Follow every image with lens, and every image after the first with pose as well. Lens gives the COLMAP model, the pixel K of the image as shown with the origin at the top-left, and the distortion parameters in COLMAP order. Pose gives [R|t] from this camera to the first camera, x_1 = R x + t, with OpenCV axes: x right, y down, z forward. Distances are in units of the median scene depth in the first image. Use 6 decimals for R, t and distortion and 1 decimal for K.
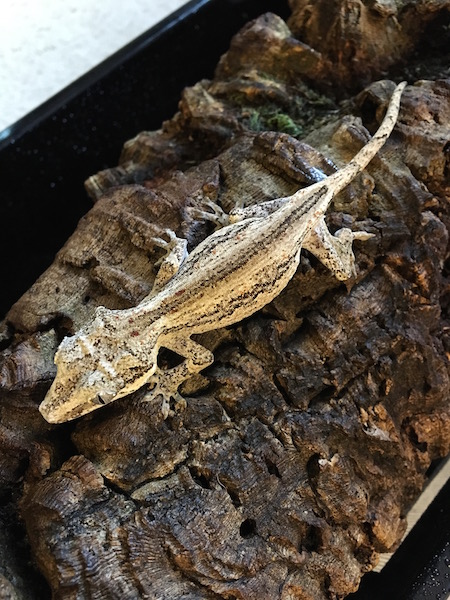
lens RADIAL K [[527.9, 0, 225.0], [0, 527.9, 300.0], [0, 0, 1]] dist [0.075336, -0.168333]
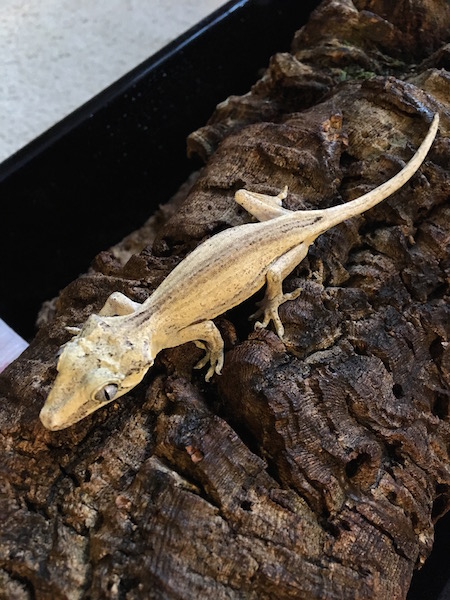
lens RADIAL K [[525.2, 0, 225.0], [0, 525.2, 300.0], [0, 0, 1]] dist [0.078977, -0.168273]
pose [[0.997678, -0.027072, 0.062504, -0.349563], [0.029752, 0.998659, -0.042363, 0.226935], [-0.061273, 0.044124, 0.997145, -0.138182]]
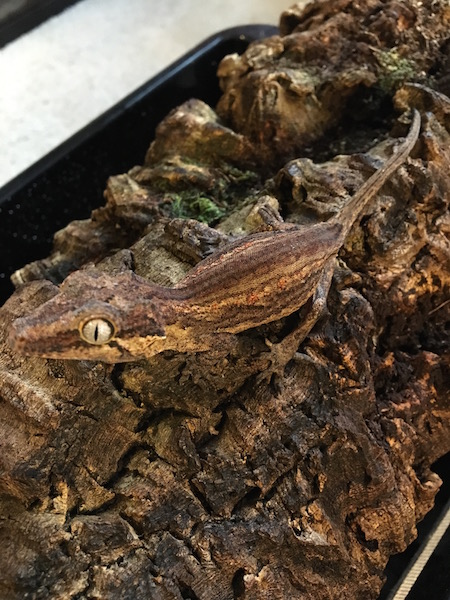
lens RADIAL K [[525.2, 0, 225.0], [0, 525.2, 300.0], [0, 0, 1]] dist [0.078977, -0.168273]
pose [[0.997883, -0.065028, -0.001142, 0.164493], [0.064406, 0.990471, -0.121731, -0.046834], [0.009047, 0.121400, 0.992562, 0.060641]]
